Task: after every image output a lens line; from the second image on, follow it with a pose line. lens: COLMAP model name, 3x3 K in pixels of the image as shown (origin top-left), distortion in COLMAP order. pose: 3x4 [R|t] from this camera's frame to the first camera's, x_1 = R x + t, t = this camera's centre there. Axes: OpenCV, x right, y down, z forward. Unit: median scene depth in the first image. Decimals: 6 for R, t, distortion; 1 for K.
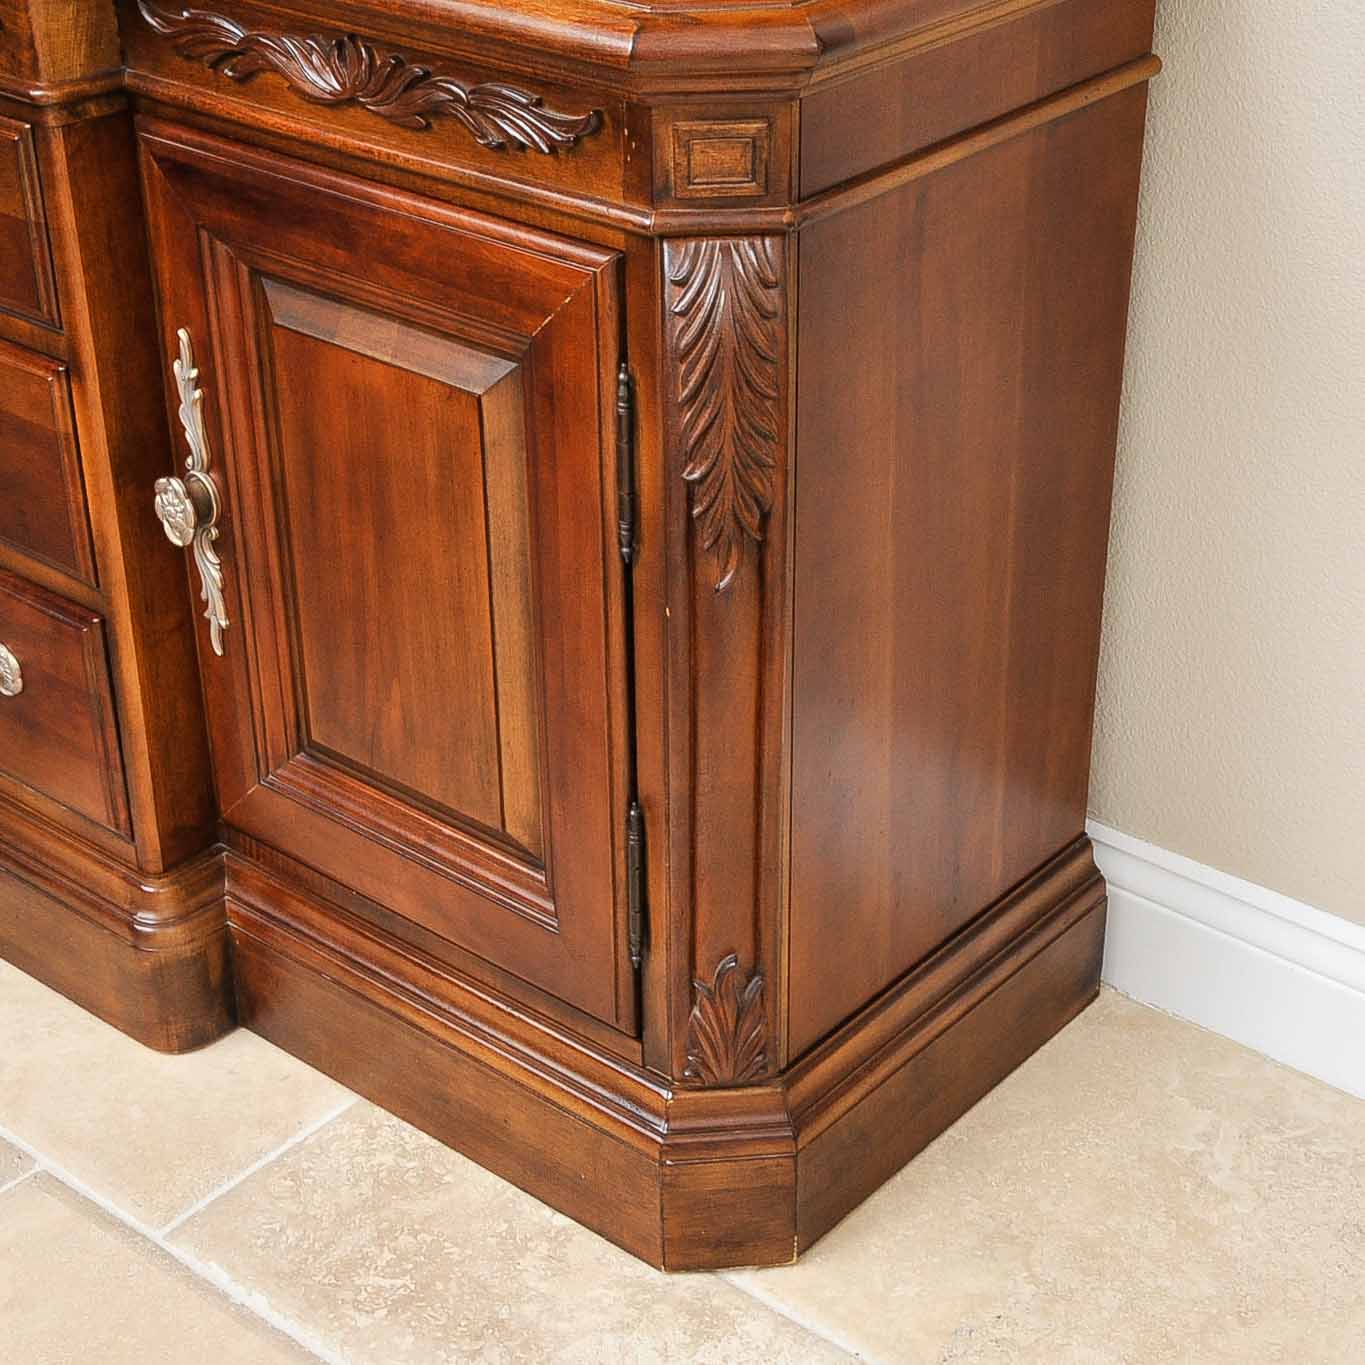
lens RADIAL K [[2503.0, 0, 682.5], [0, 2503.0, 682.5], [0, 0, 1]] dist [0.023190, 0.273150]
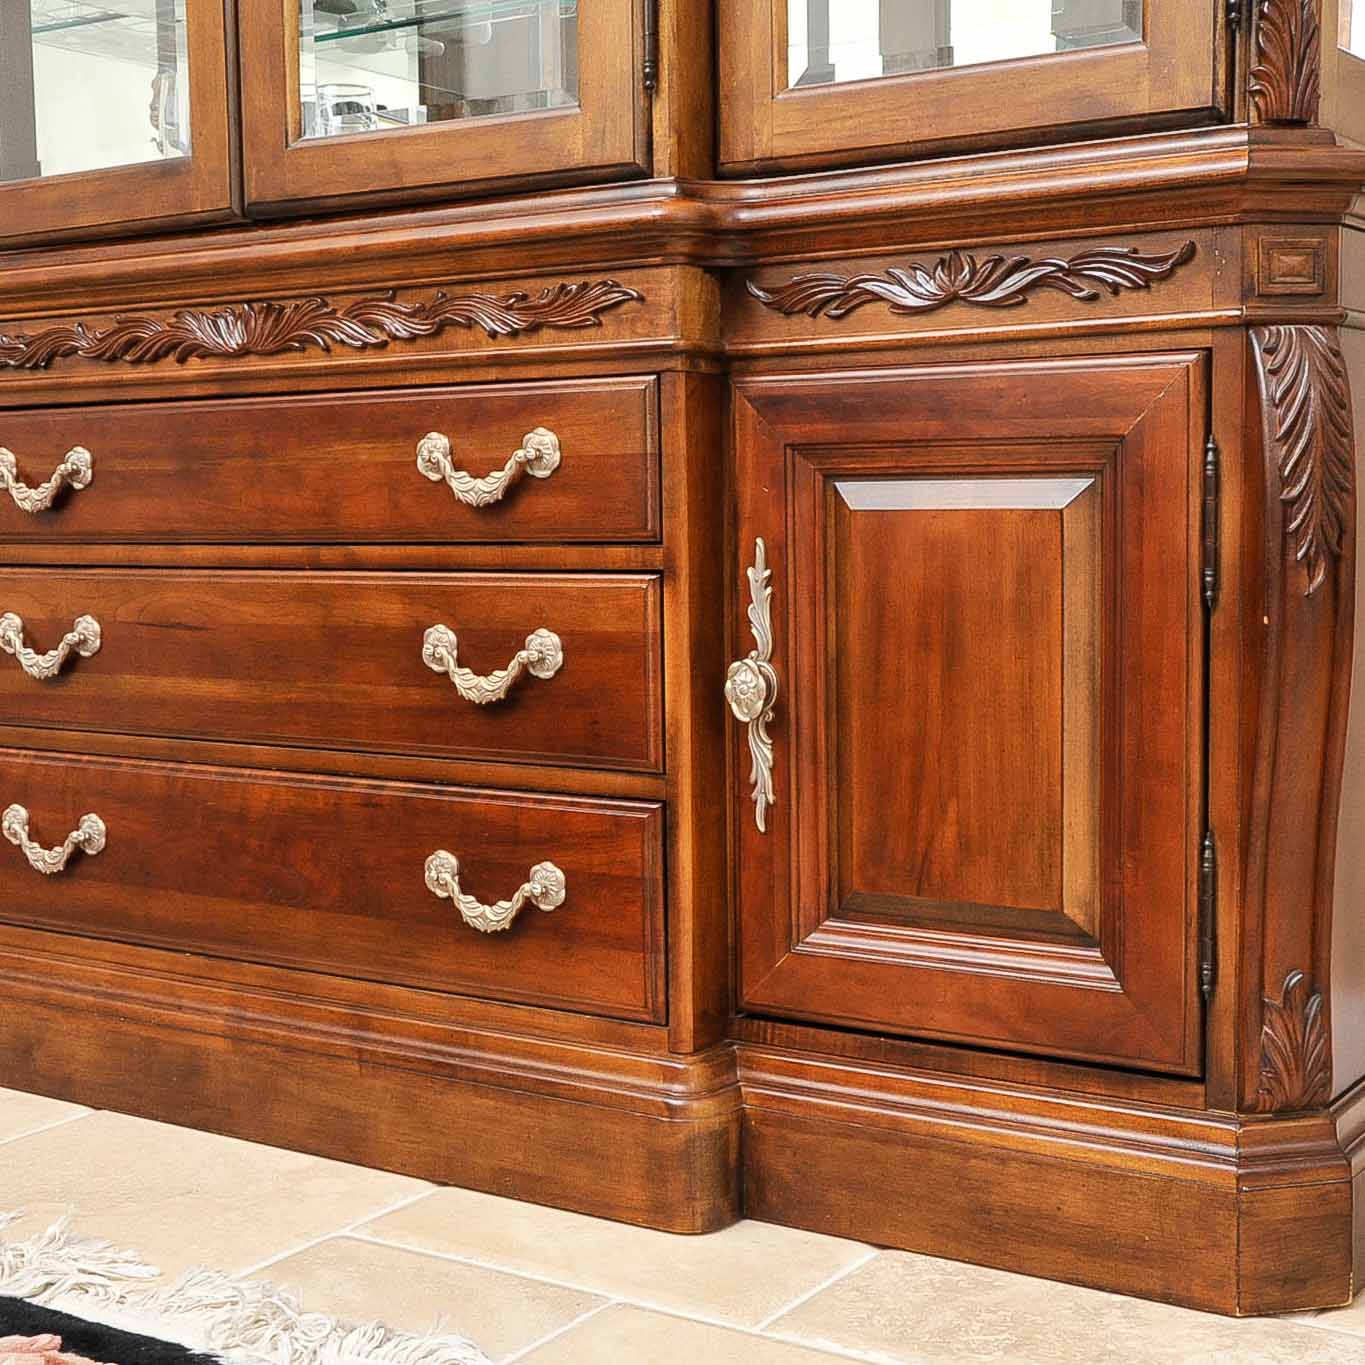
lens RADIAL K [[2198.4, 0, 682.5], [0, 2198.4, 682.5], [0, 0, 1]] dist [-0.012795, 0.071604]
pose [[0.994403, -0.014028, 0.104721, -0.363936], [0.056475, 0.908249, -0.414601, 0.388706], [-0.089296, 0.418195, 0.903958, 0.043033]]
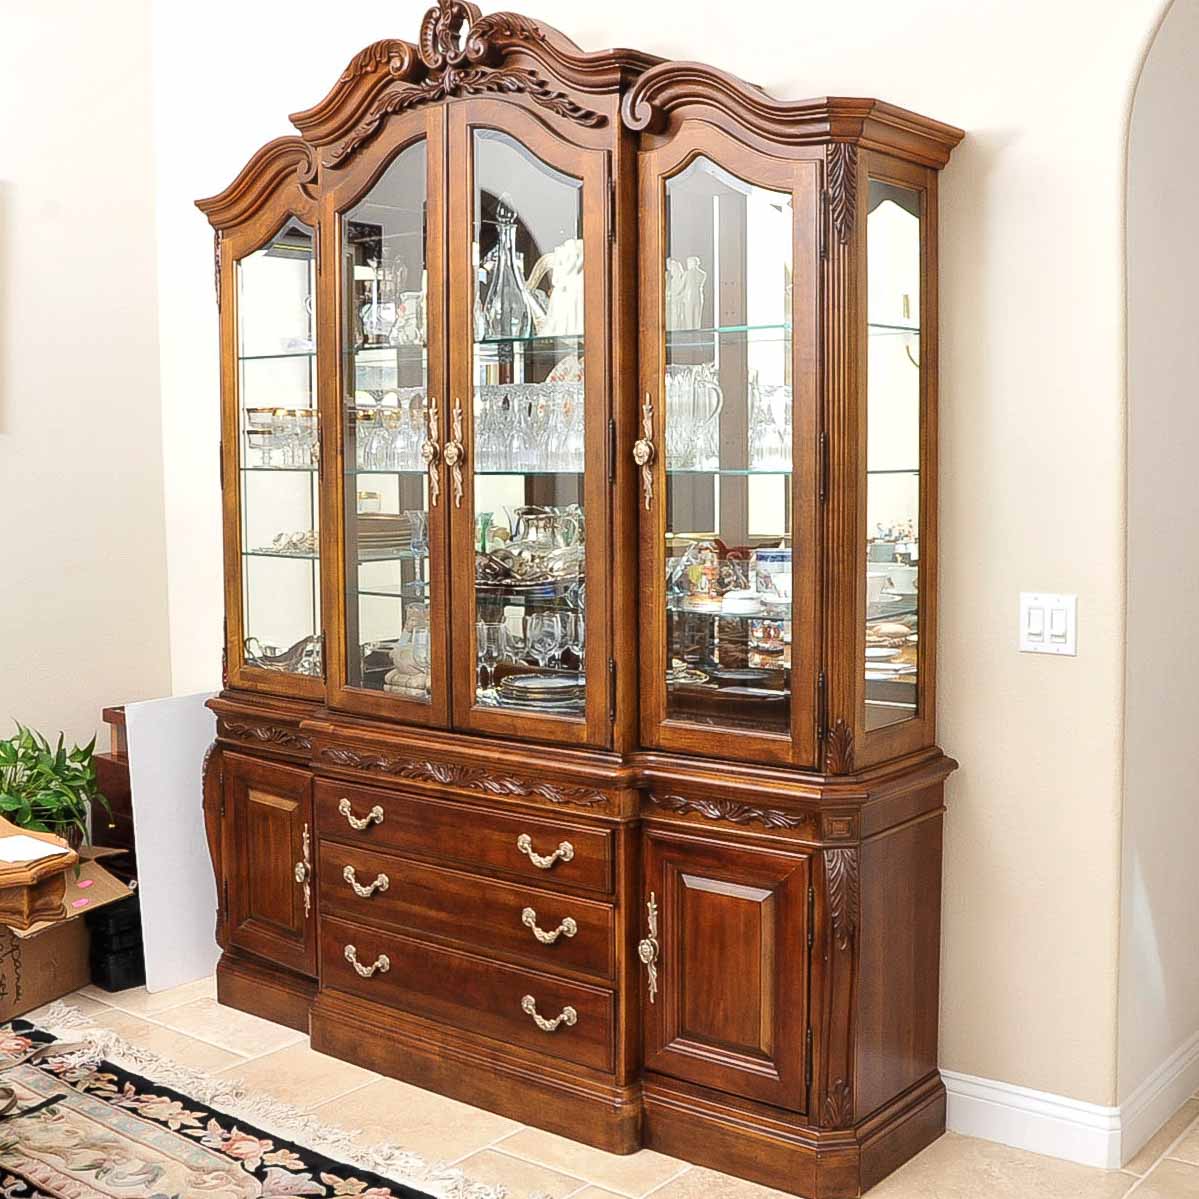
lens RADIAL K [[1604.4, 0, 597.8], [0, 1604.4, 554.9], [0, 0, 1]] dist [-0.148205, 0.115991]
pose [[0.999452, 0.001411, 0.033079, -0.348091], [0.013218, 0.899017, -0.437714, 0.375951], [-0.030356, 0.437911, 0.898505, -1.057124]]
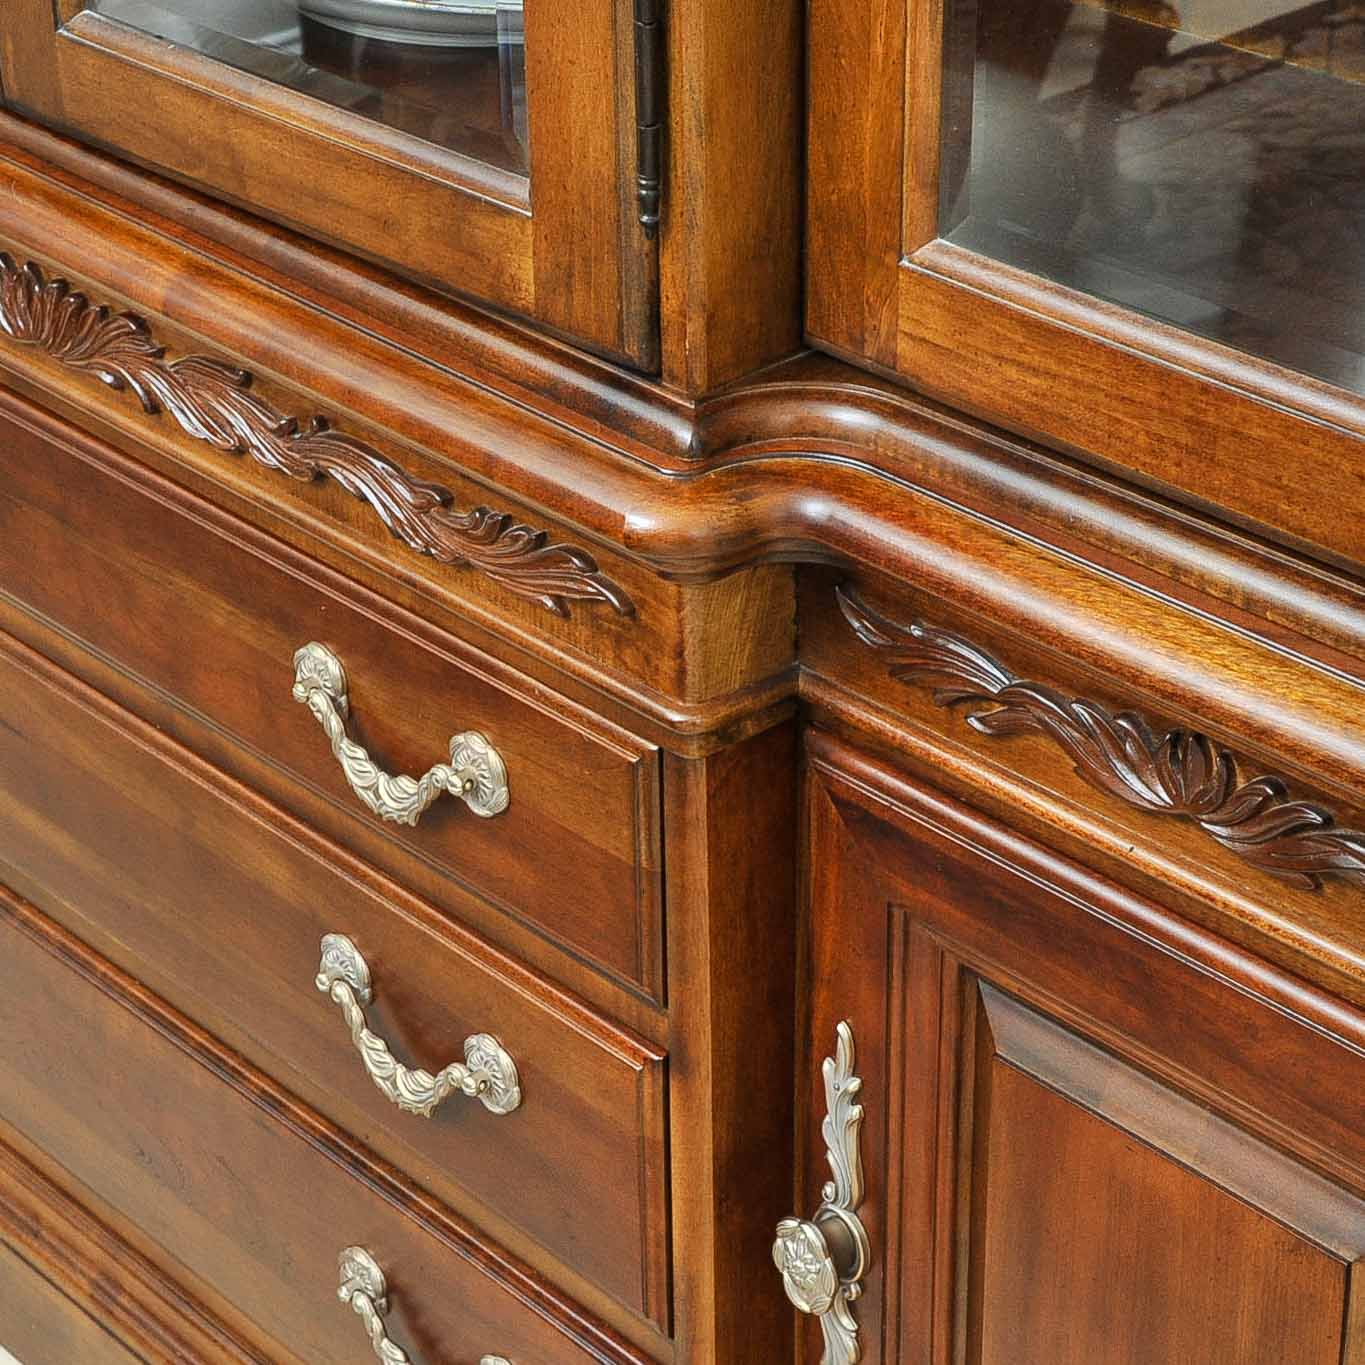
lens RADIAL K [[3254.1, 0, 682.5], [0, 3254.1, 682.5], [0, 0, 1]] dist [0.080863, 0.333123]
pose [[0.992774, 0.055585, -0.106350, -0.158856], [-0.055256, 0.998454, 0.006036, -0.242607], [0.106521, -0.000116, 0.994310, 0.126114]]
